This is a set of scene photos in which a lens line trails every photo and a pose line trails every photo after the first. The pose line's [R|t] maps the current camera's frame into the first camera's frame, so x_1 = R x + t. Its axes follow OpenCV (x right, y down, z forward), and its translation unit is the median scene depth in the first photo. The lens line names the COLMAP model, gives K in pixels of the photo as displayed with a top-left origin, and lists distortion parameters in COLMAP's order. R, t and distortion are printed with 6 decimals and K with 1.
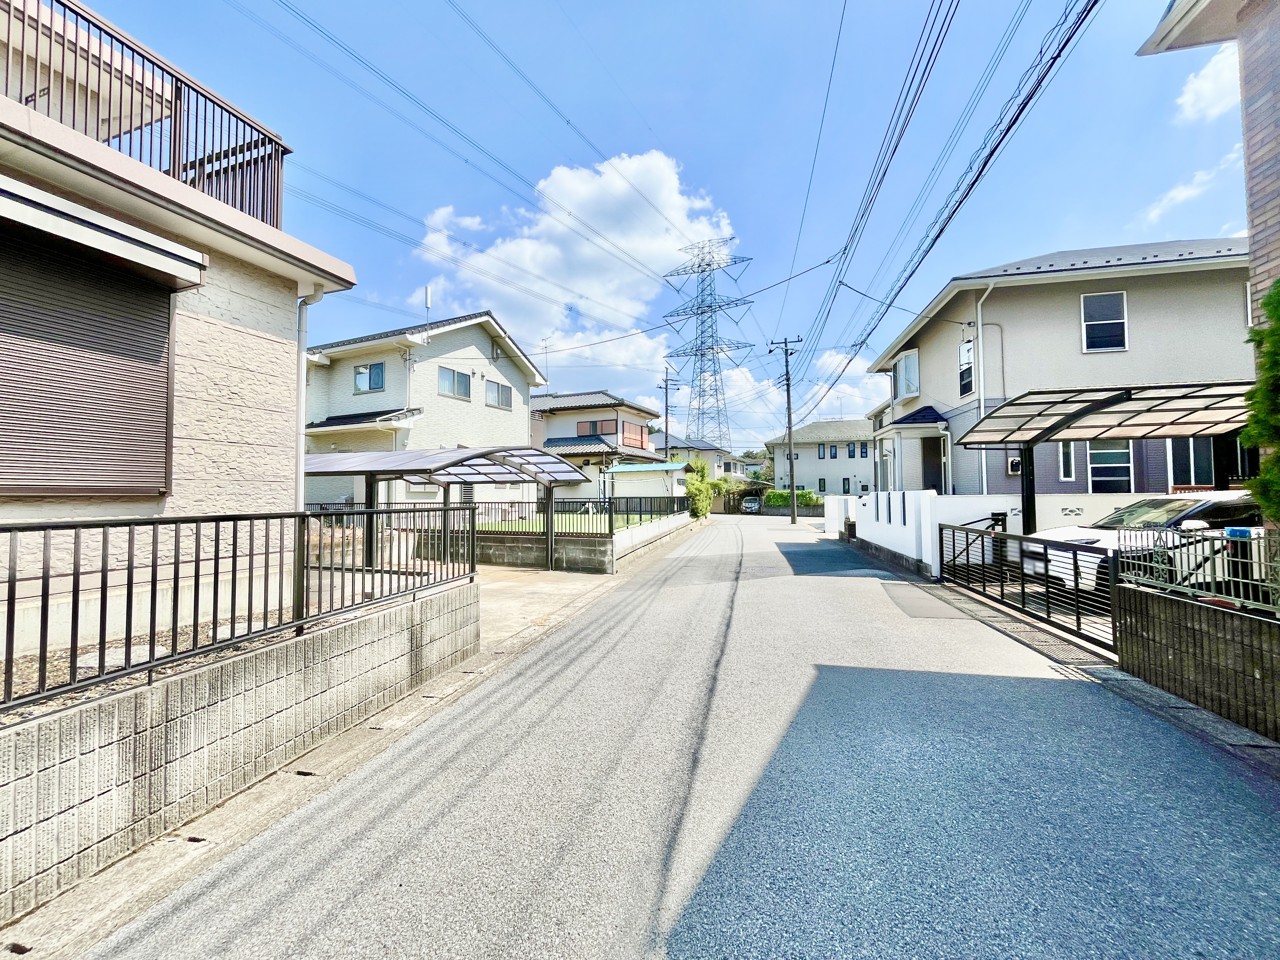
lens RADIAL K [[516.7, 0, 644.5], [0, 516.7, 478.9], [0, 0, 1]] dist [-0.003316, 0.000246]
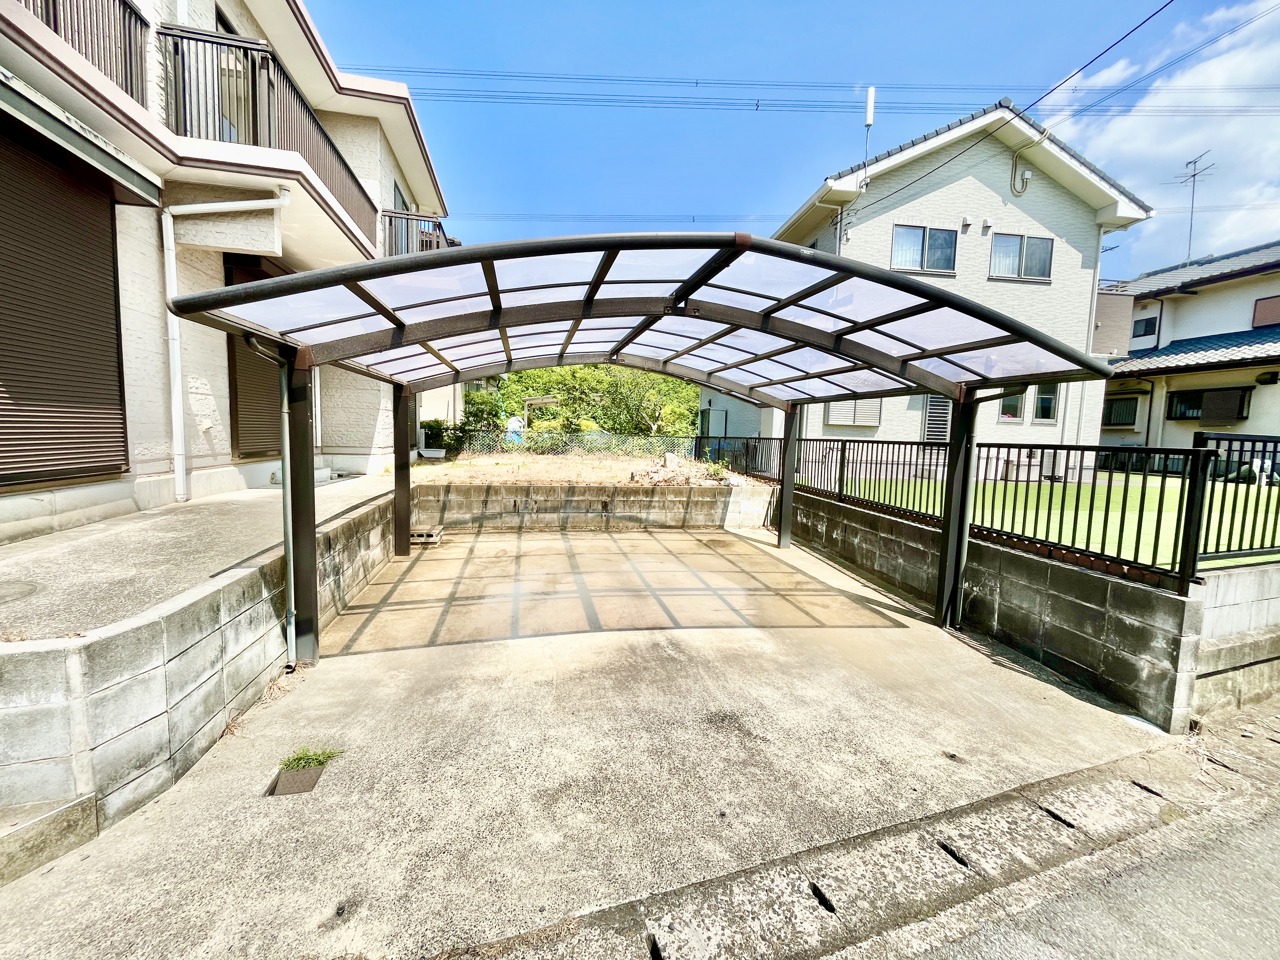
lens RADIAL K [[516.7, 0, 642.8], [0, 516.7, 481.2], [0, 0, 1]] dist [-0.003316, 0.000246]
pose [[0.519166, 0.101086, -0.848674, 0.020354], [-0.005358, 0.993346, 0.115041, 0.074709], [0.854657, -0.055178, 0.516253, 1.514968]]
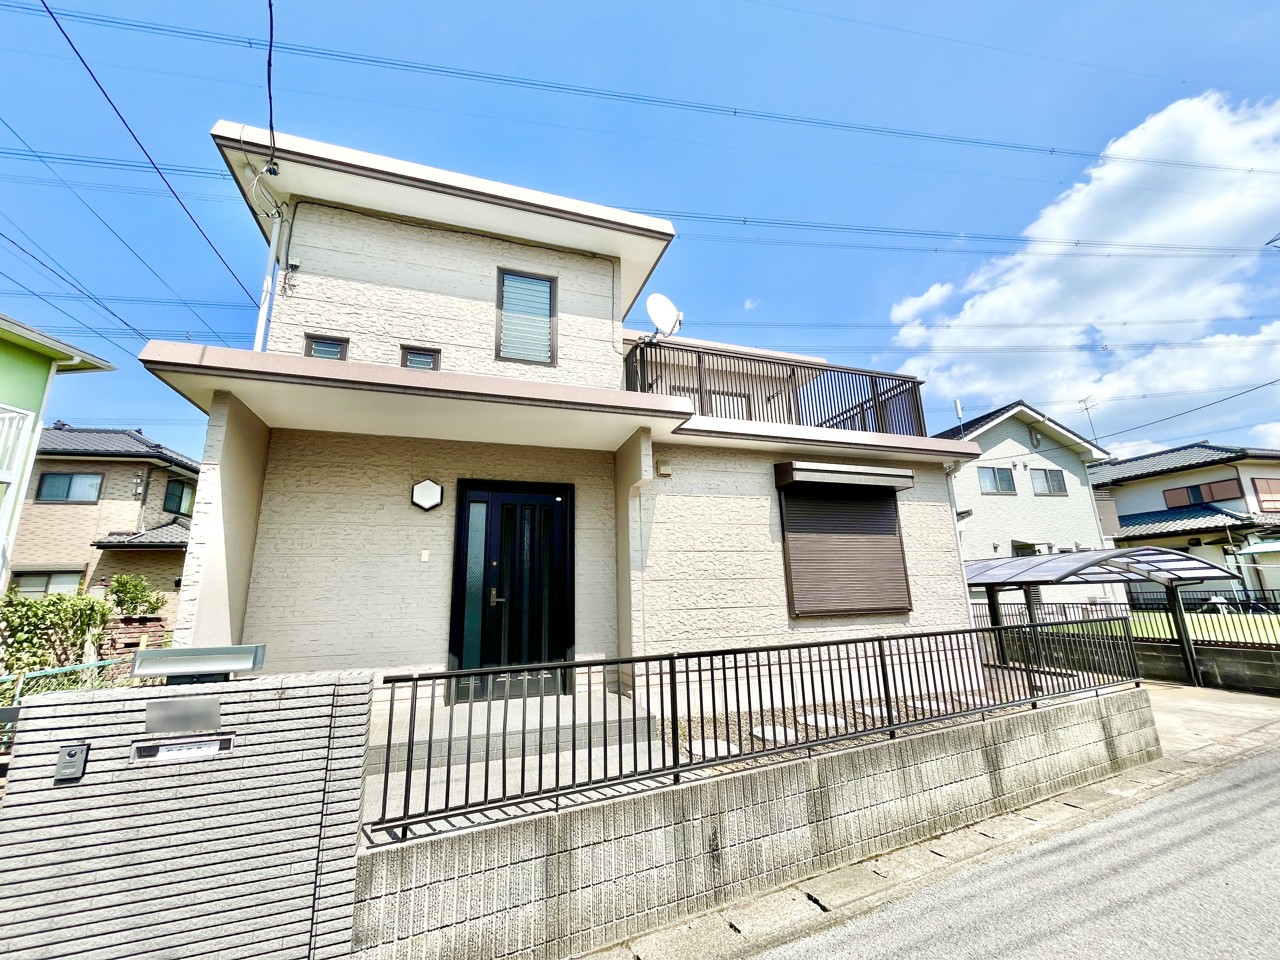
lens RADIAL K [[516.7, 0, 637.5], [0, 516.7, 481.3], [0, 0, 1]] dist [-0.003316, 0.000246]
pose [[0.607223, -0.186880, -0.772241, -0.061077], [0.051031, 0.979112, -0.196815, -0.080239], [0.792891, 0.080102, 0.604076, -0.642934]]
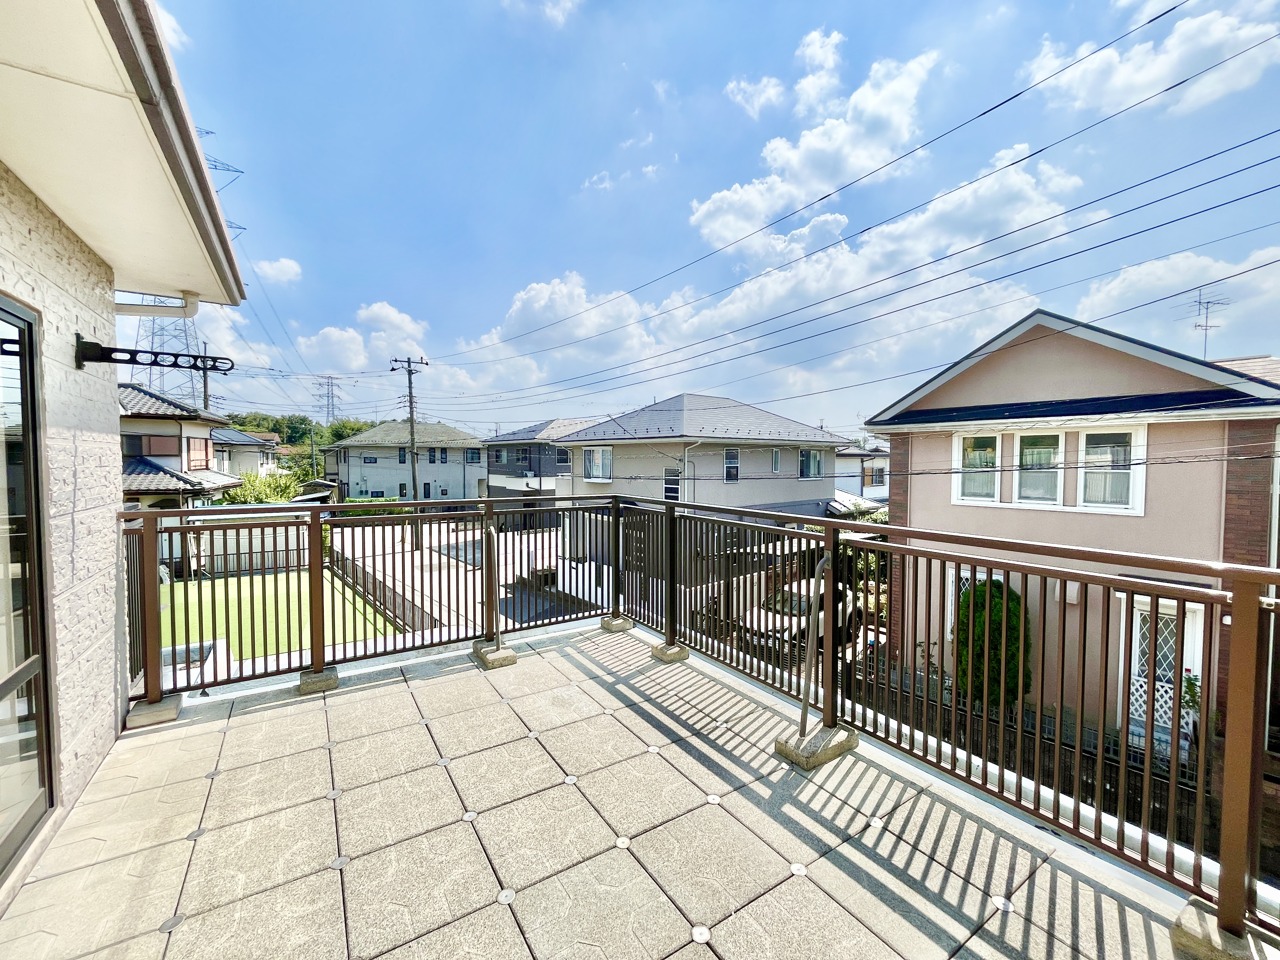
lens RADIAL K [[516.7, 0, 640.2], [0, 516.7, 476.3], [0, 0, 1]] dist [-0.003316, 0.000246]
pose [[0.618568, -0.016307, 0.785562, -1.495526], [-0.035531, 0.998181, 0.048699, -0.787971], [-0.784927, -0.058036, 0.616864, 0.406679]]
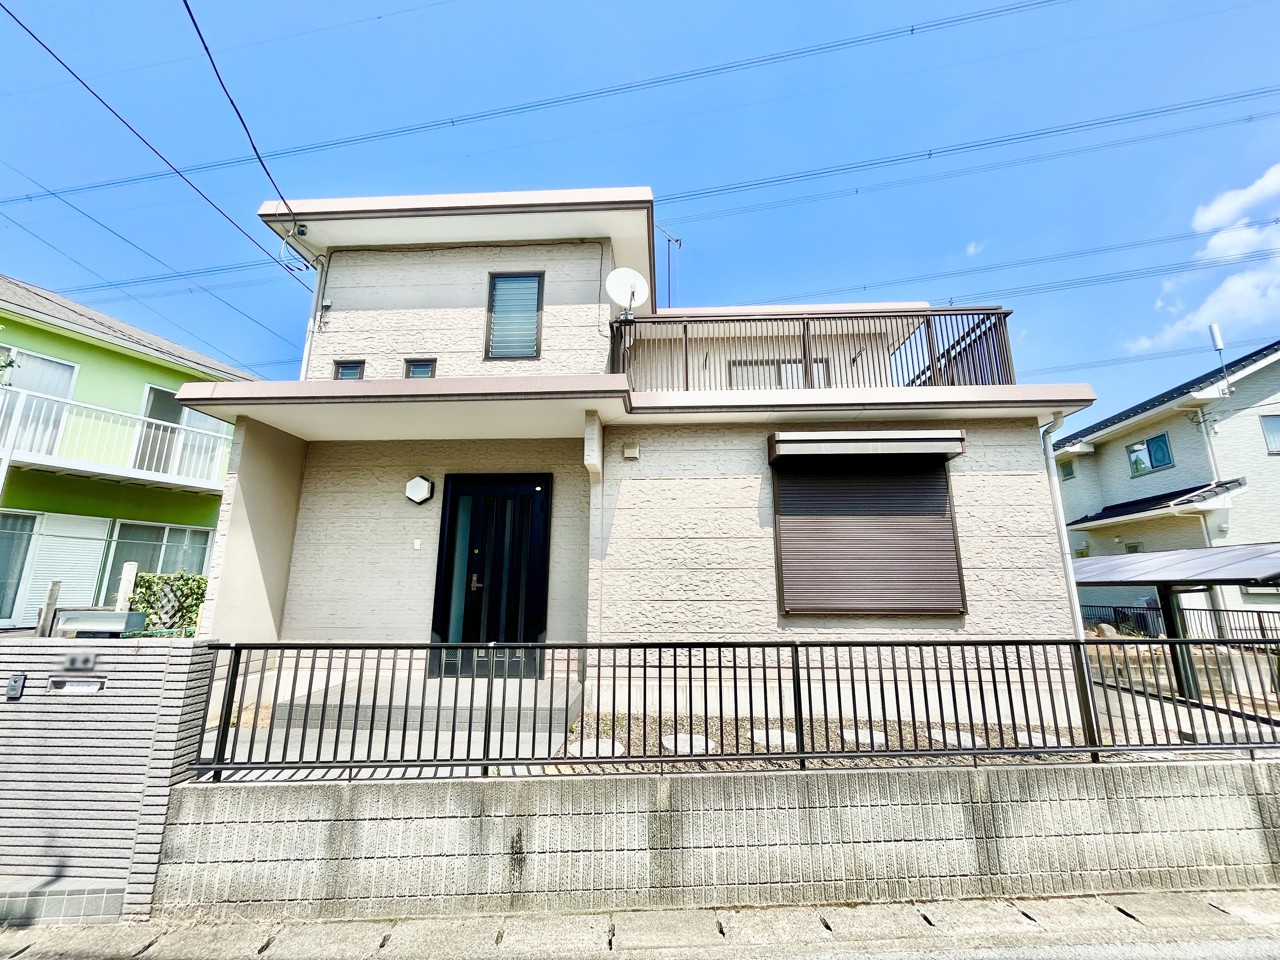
lens RADIAL K [[516.7, 0, 636.7], [0, 516.7, 480.1], [0, 0, 1]] dist [-0.003316, 0.000246]
pose [[0.266196, -0.195871, -0.943808, 0.128669], [0.029343, 0.980330, -0.195174, -0.057446], [0.963472, 0.024260, 0.266707, -0.134189]]
